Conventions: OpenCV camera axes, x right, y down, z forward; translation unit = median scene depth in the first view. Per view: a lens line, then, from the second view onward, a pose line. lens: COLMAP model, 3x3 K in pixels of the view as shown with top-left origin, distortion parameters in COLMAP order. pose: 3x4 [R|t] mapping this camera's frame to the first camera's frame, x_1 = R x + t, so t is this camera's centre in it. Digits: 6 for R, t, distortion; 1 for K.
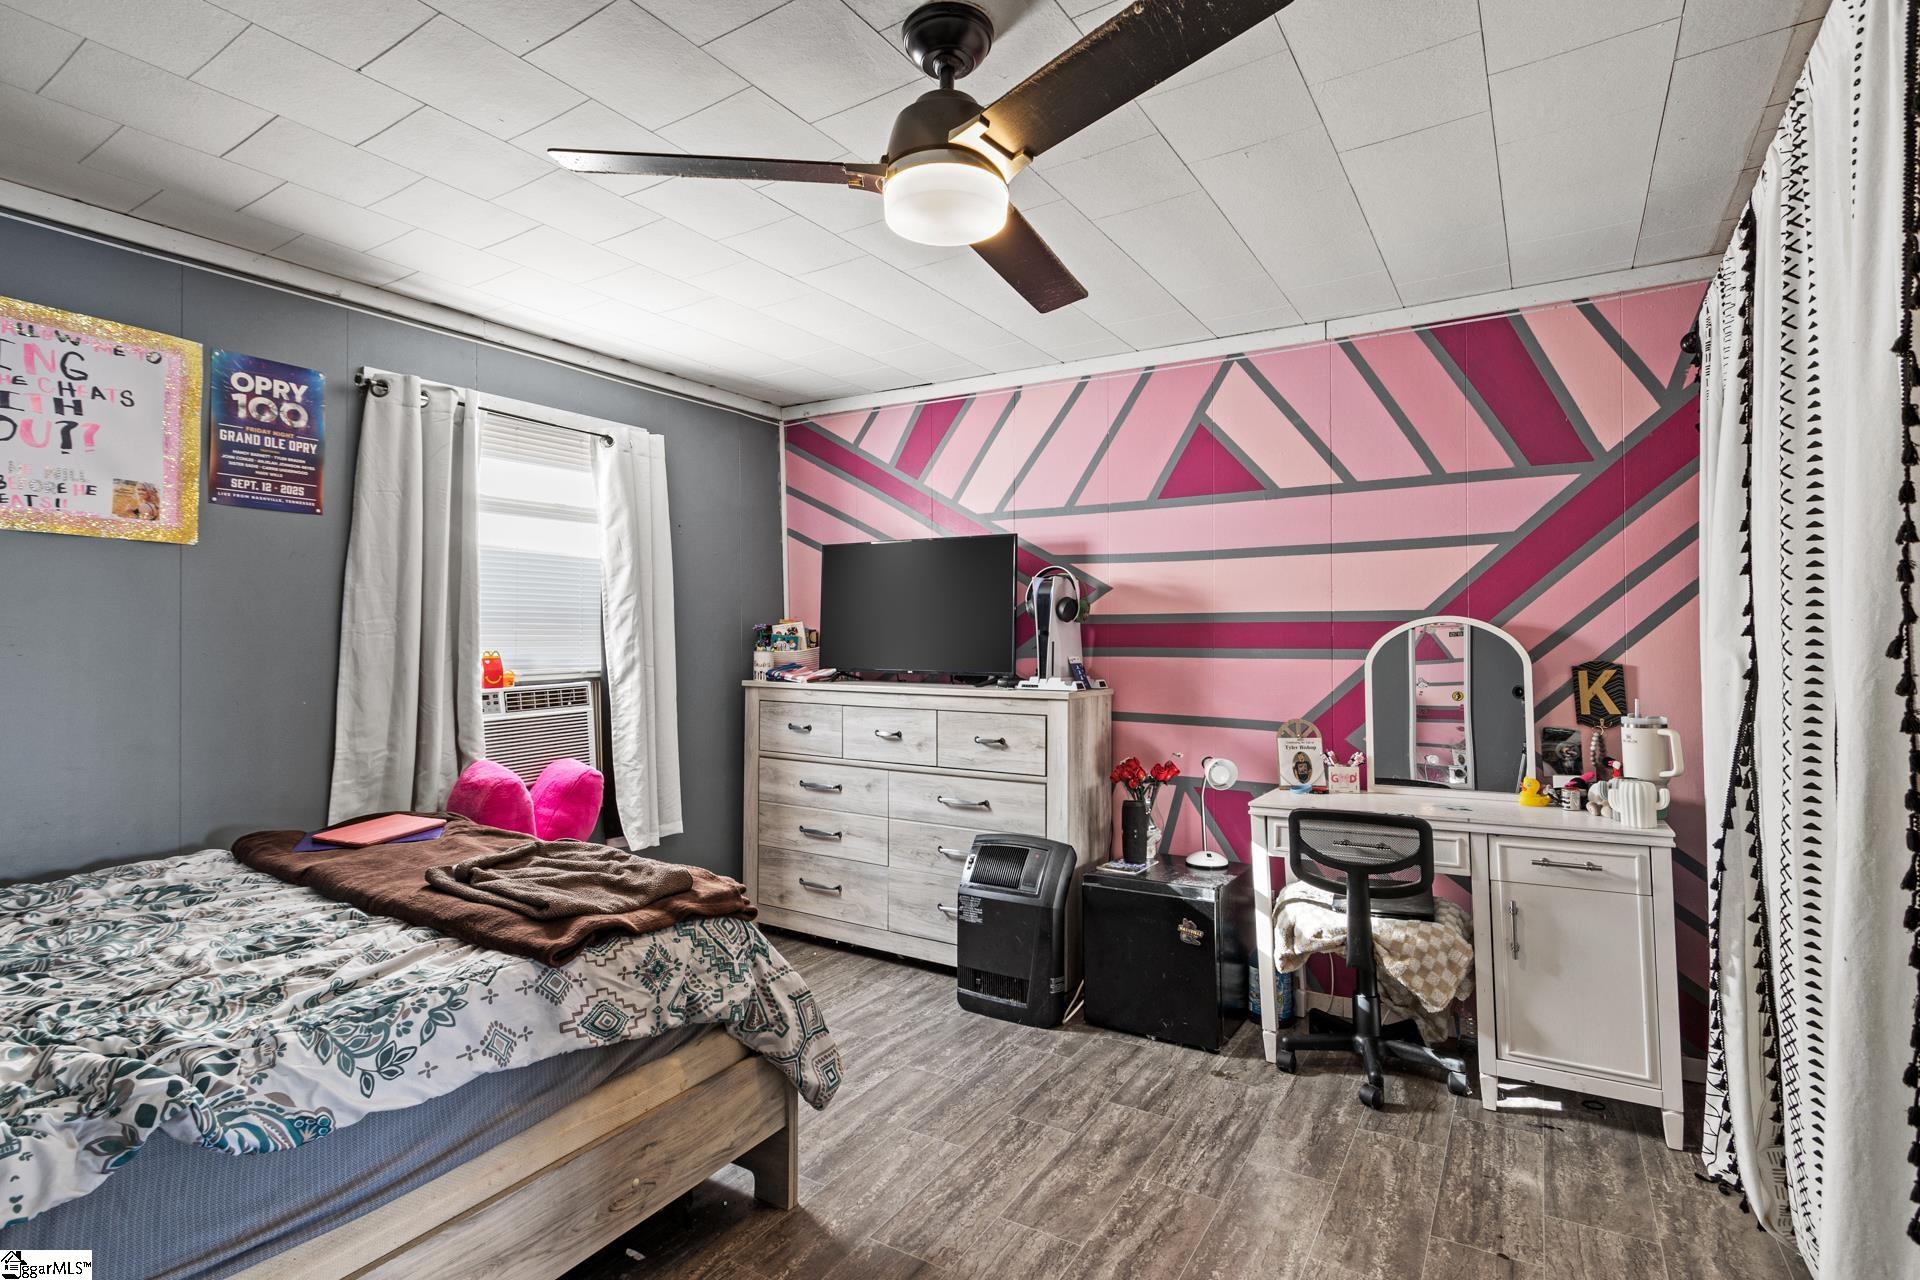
lens RADIAL K [[901.6, 0, 930.0], [0, 901.6, 627.5], [0, 0, 1]] dist [0.001629, -0.000053]
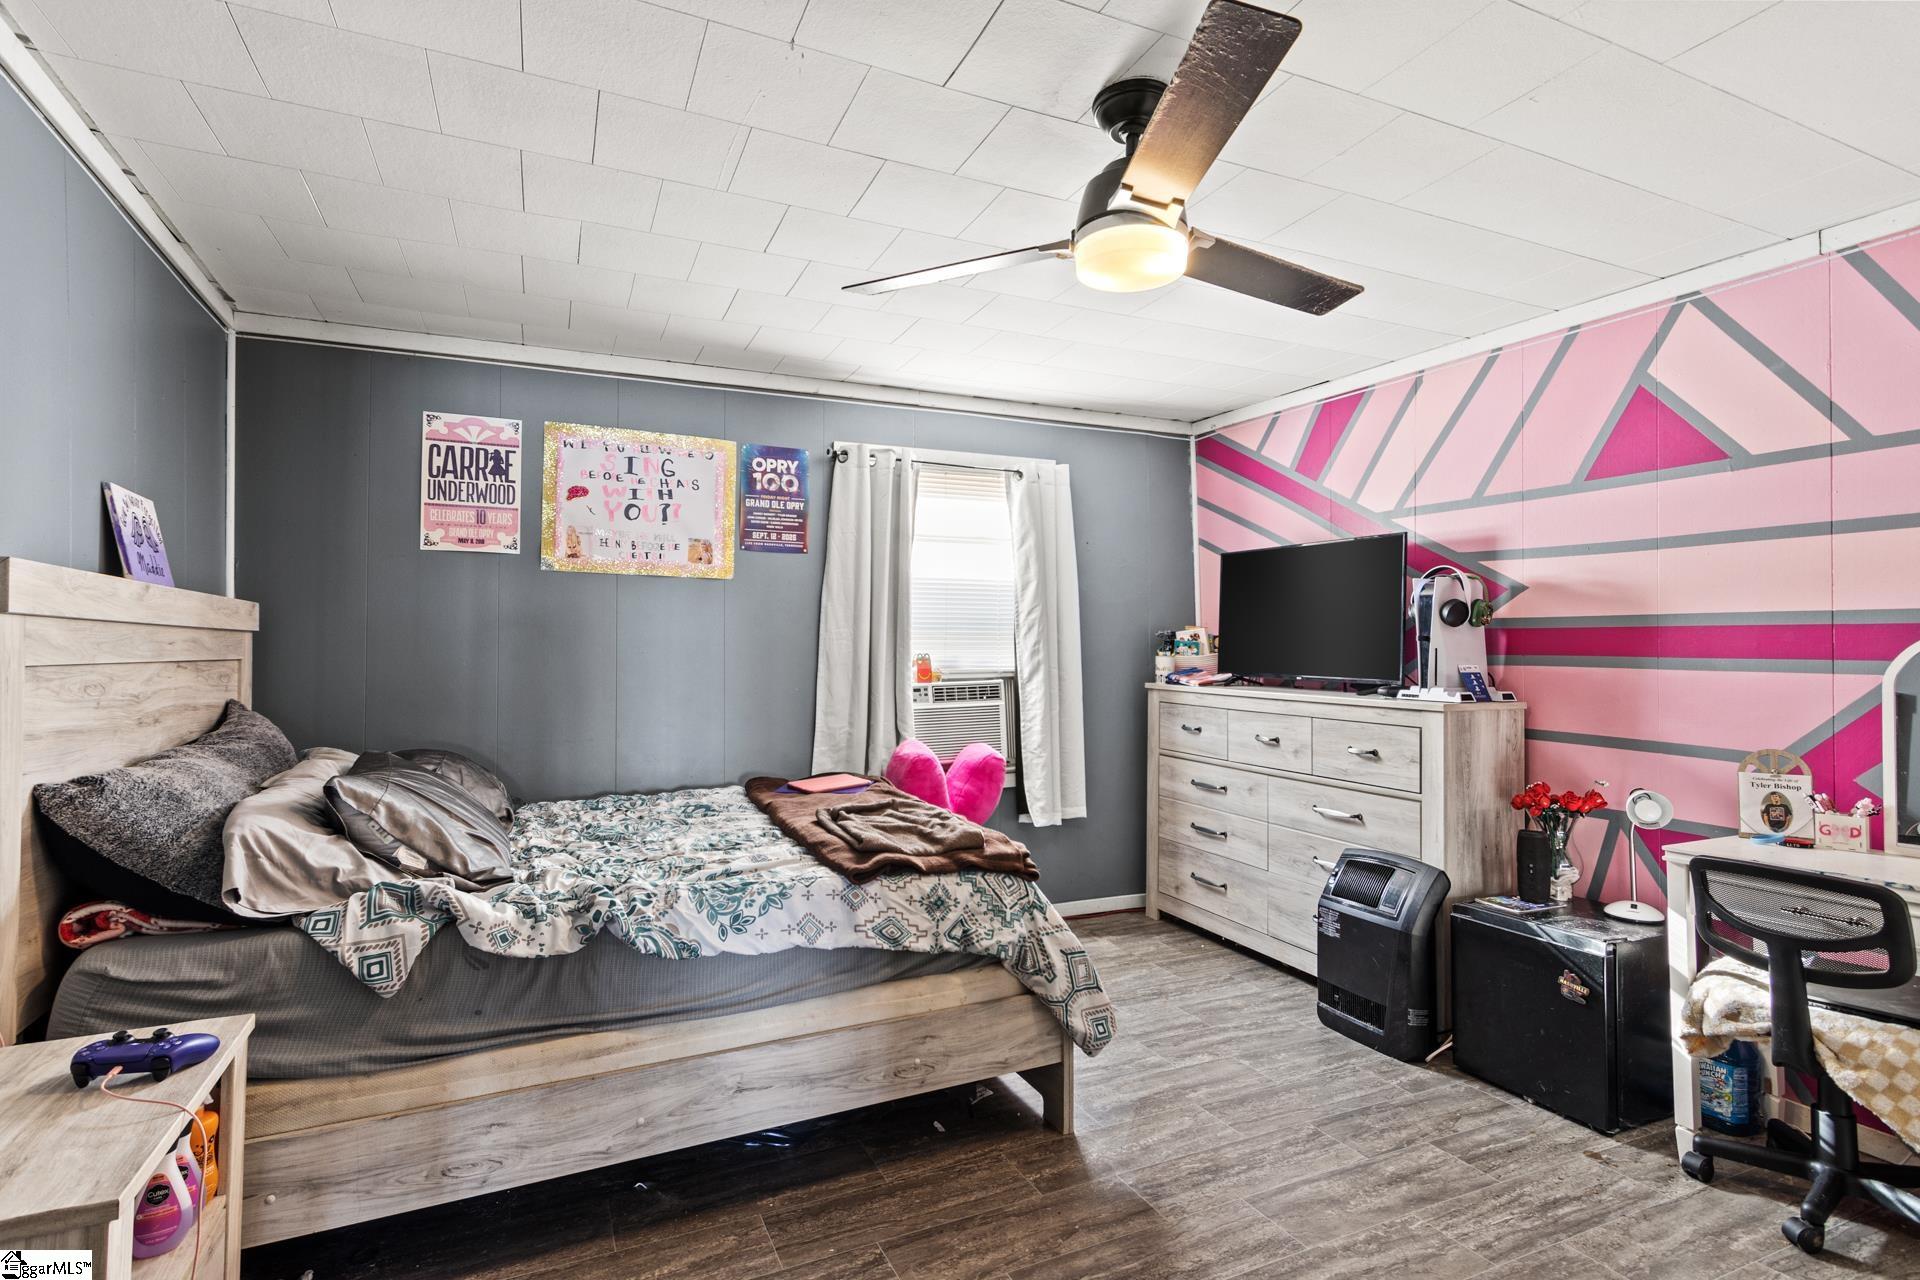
lens RADIAL K [[884.8, 0, 946.6], [0, 884.8, 637.4], [0, 0, 1]] dist [0.000806, -0.000522]
pose [[0.844914, -0.000976, -0.534902, 0.224457], [0.003395, 0.999988, 0.003539, -0.000442], [0.534892, -0.004806, 0.844907, -0.029445]]
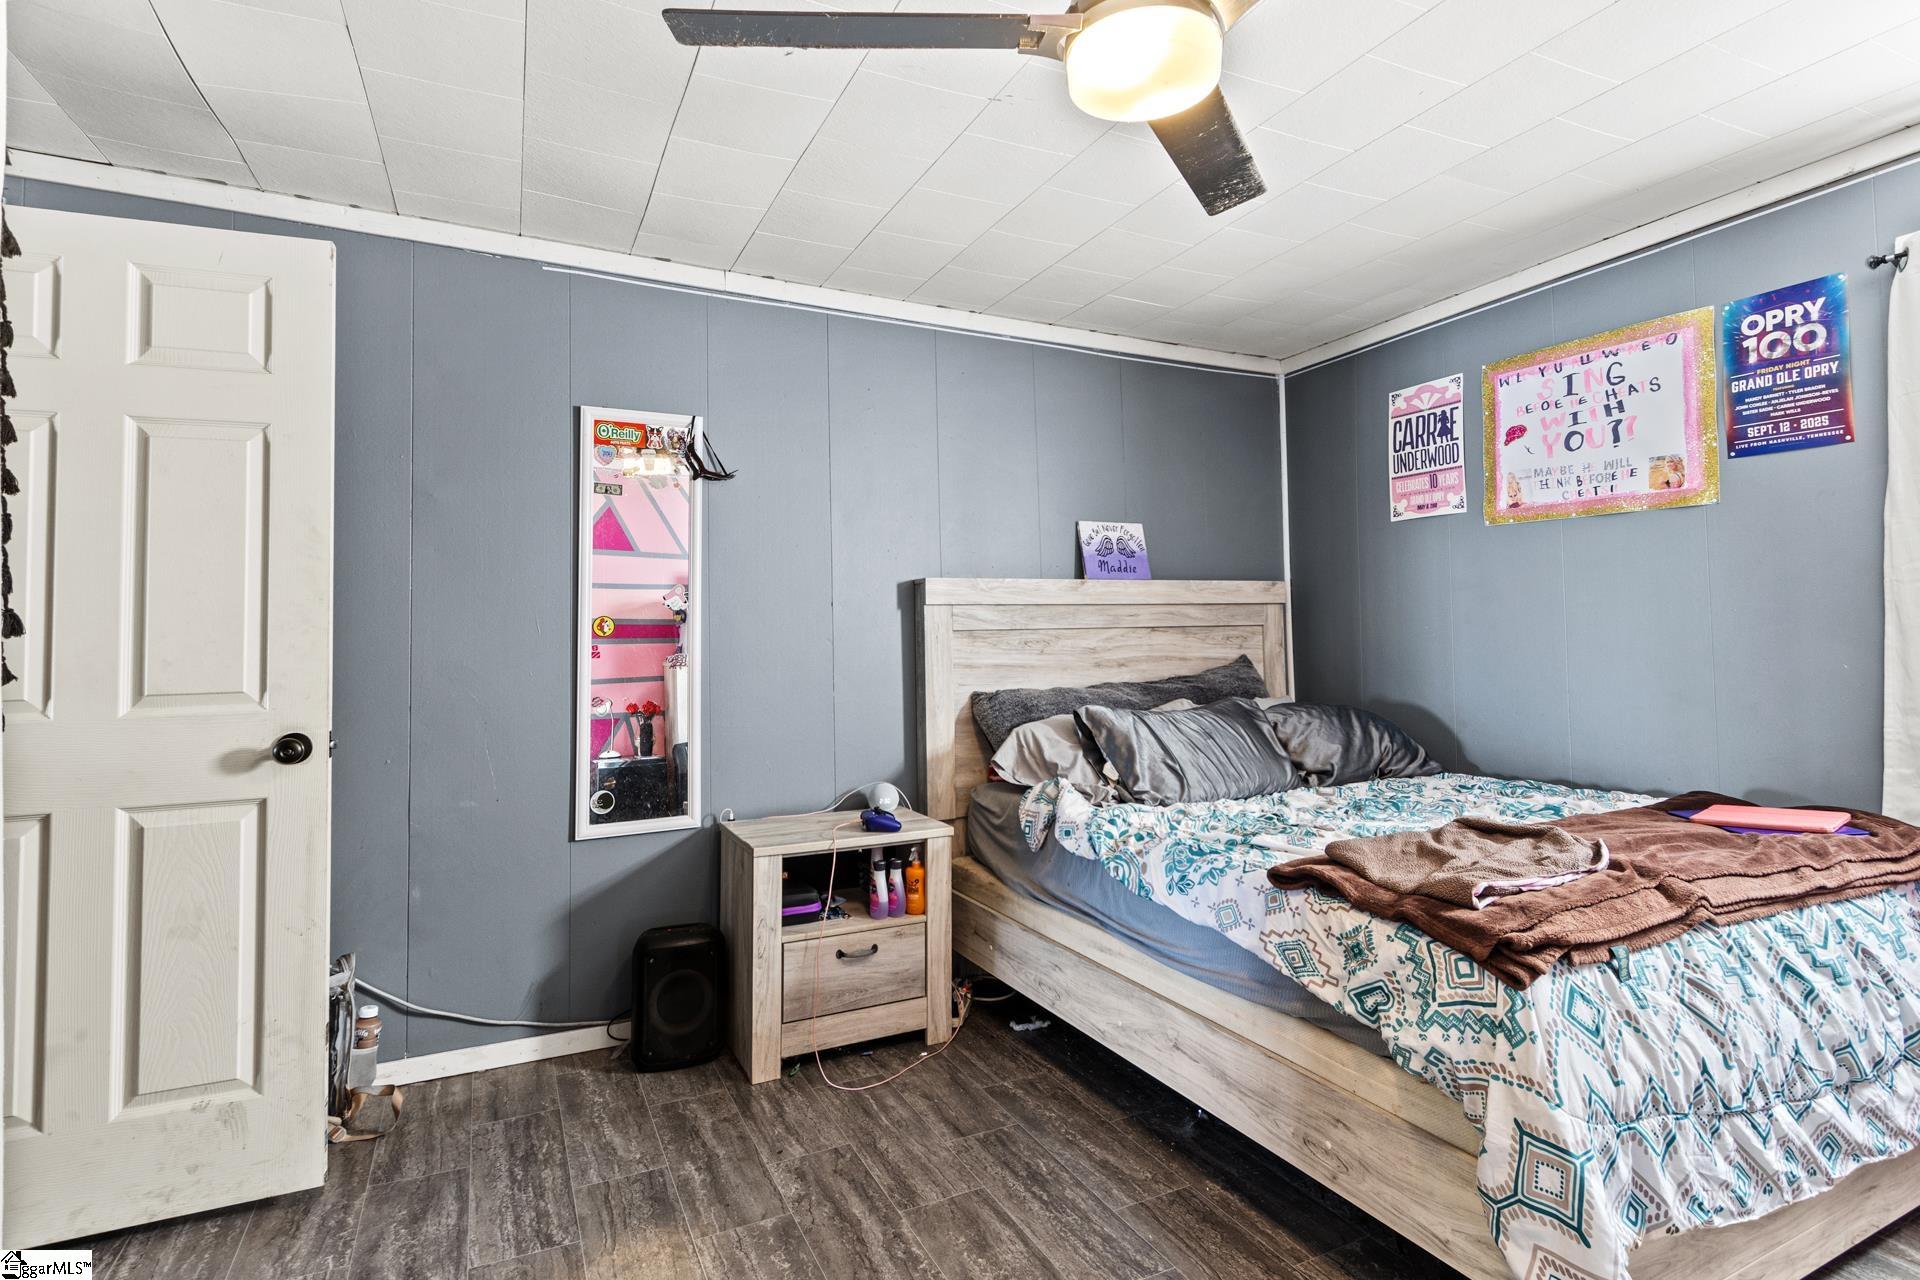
lens RADIAL K [[941.7, 0, 986.7], [0, 941.7, 586.0], [0, 0, 1]] dist [-0.017308, -0.001173]
pose [[-0.479314, -0.027490, -0.877213, 0.442753], [0.035650, 0.998075, -0.050756, 0.022500], [0.876919, -0.055601, -0.477411, 0.683931]]
